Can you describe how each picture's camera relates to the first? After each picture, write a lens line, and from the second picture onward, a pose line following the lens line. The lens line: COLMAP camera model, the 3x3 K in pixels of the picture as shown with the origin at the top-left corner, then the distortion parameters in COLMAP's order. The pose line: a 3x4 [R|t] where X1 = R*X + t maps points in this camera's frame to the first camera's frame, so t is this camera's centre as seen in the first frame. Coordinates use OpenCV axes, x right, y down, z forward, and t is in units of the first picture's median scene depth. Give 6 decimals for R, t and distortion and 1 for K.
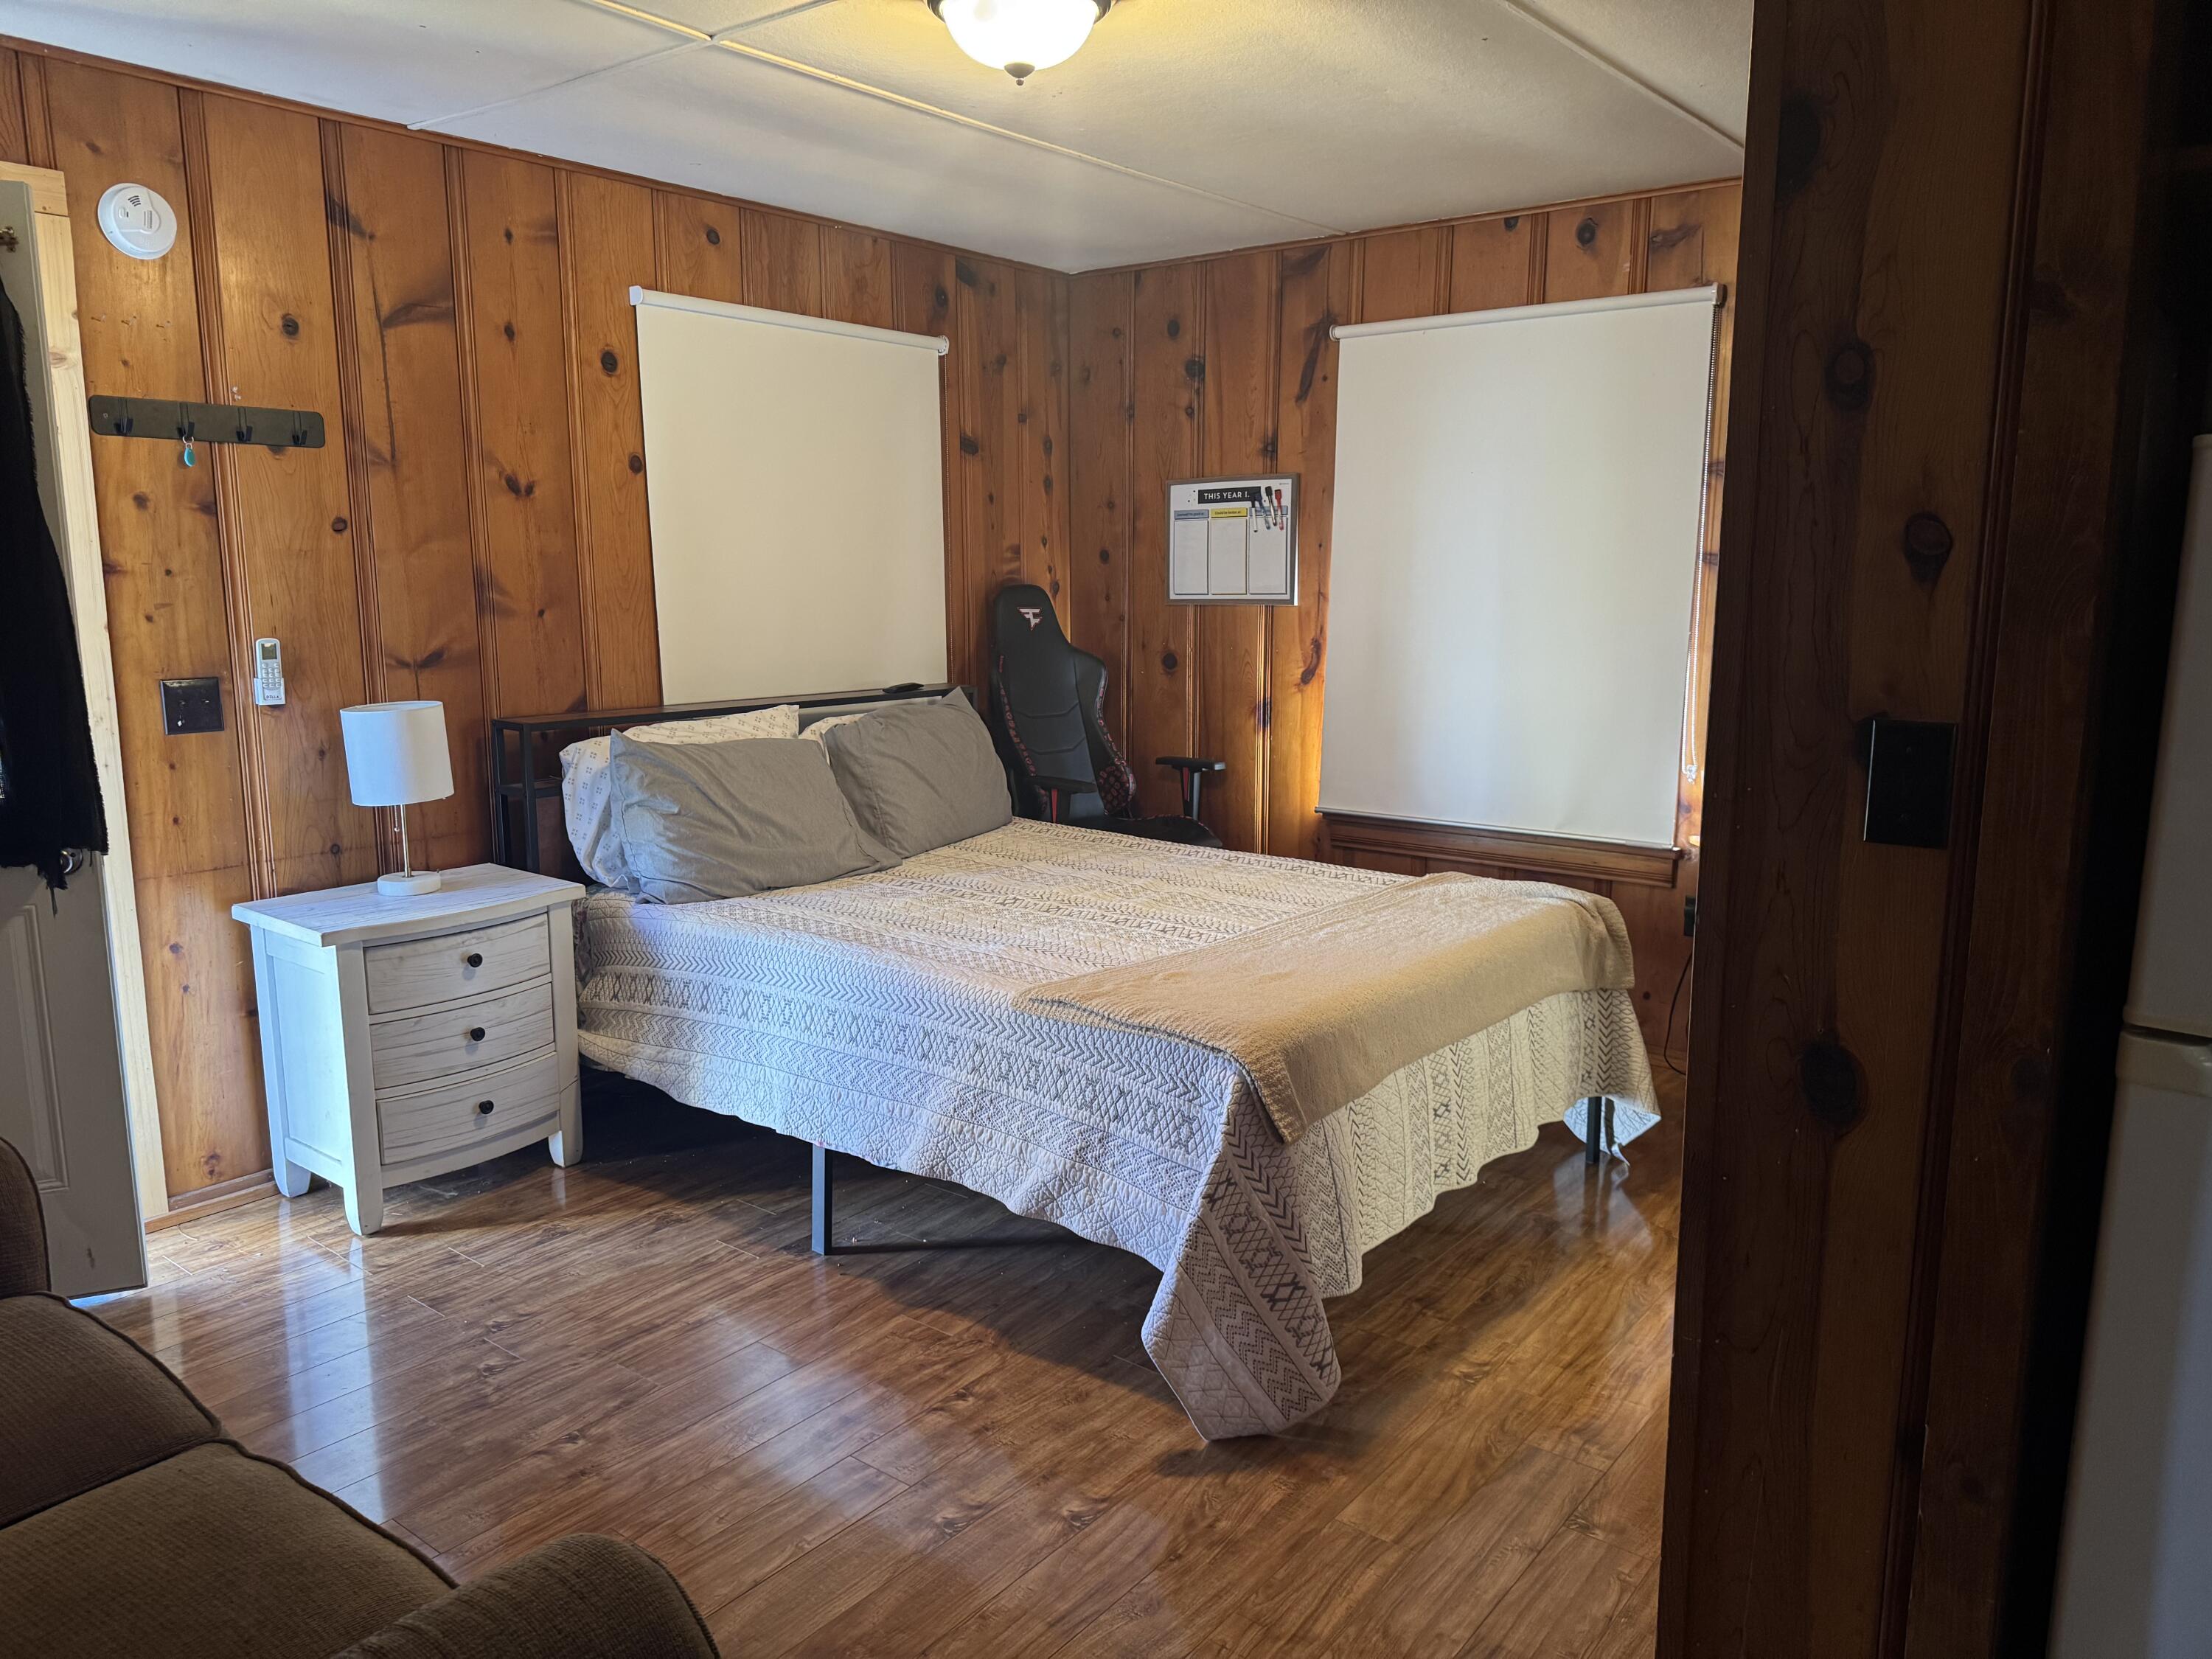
lens RADIAL K [[1576.5, 0, 1108.0], [0, 1576.5, 837.2], [0, 0, 1]] dist [0.031535, -0.019496]
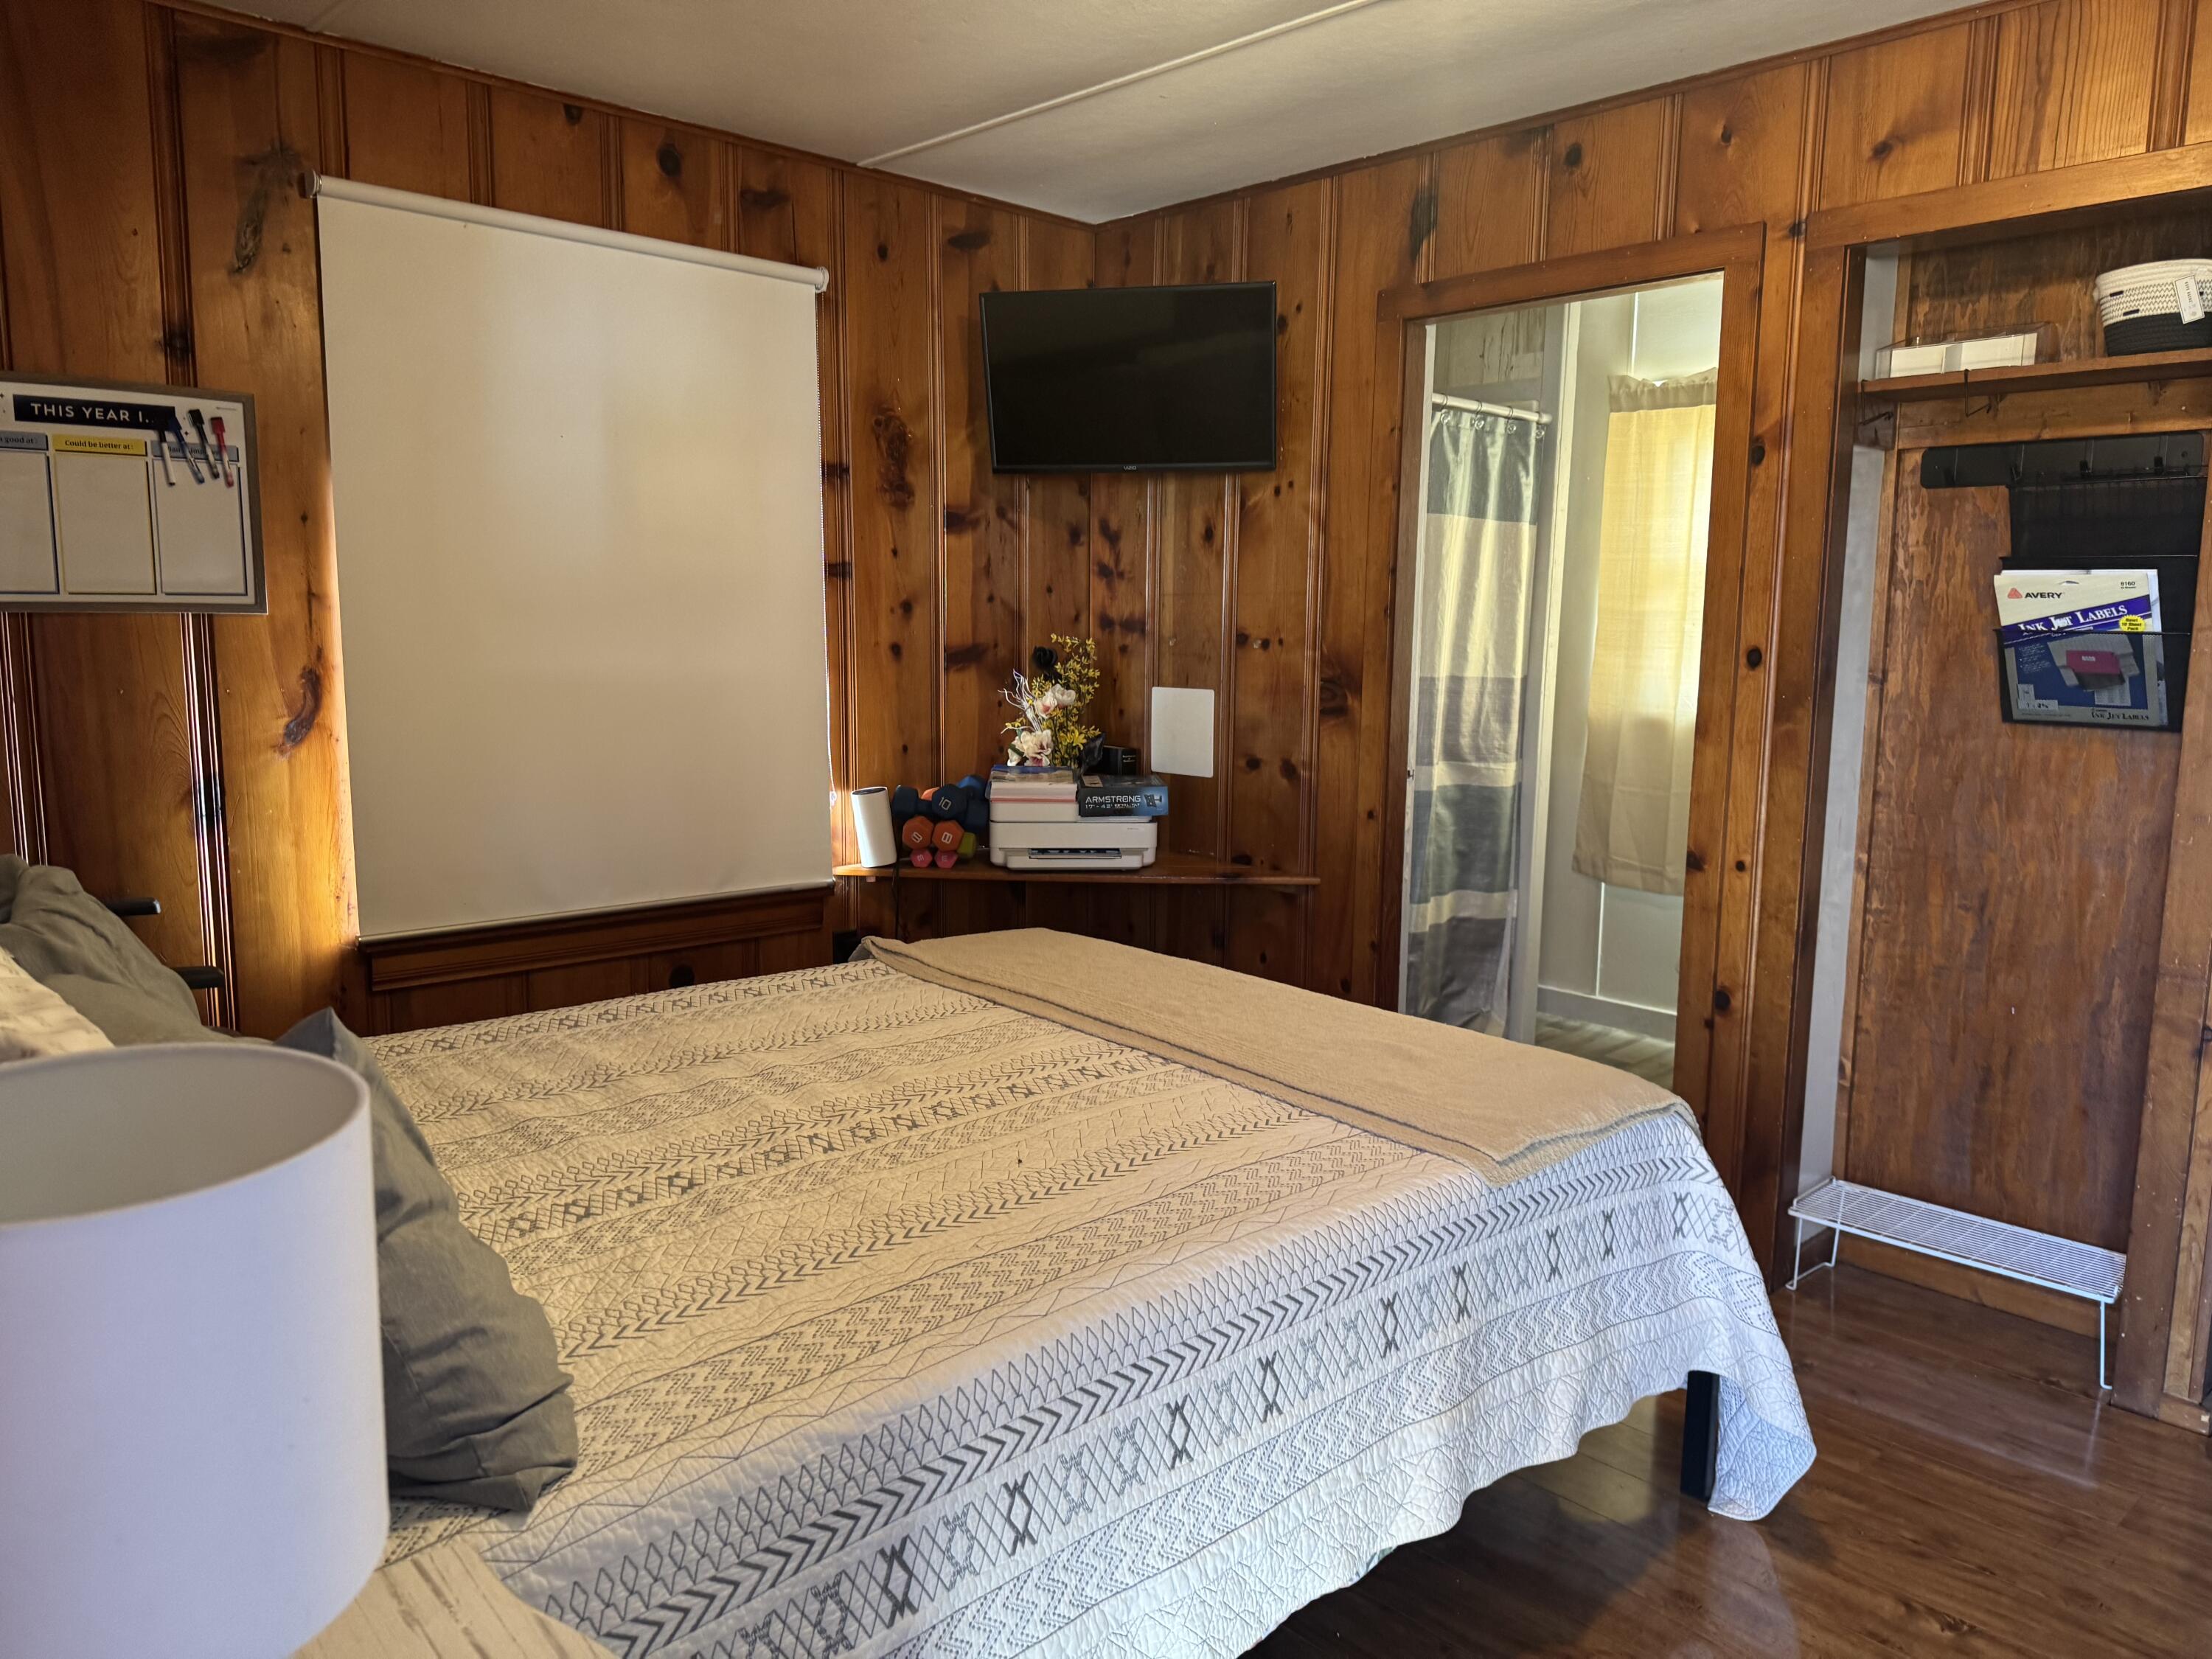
lens RADIAL K [[1576.5, 0, 1086.6], [0, 1576.5, 814.3], [0, 0, 1]] dist [0.031535, -0.019496]
pose [[0.157441, -0.115270, 0.980778, -0.434250], [0.155122, 0.983722, 0.090715, -0.078672], [-0.975269, 0.137858, 0.172759, 0.601567]]
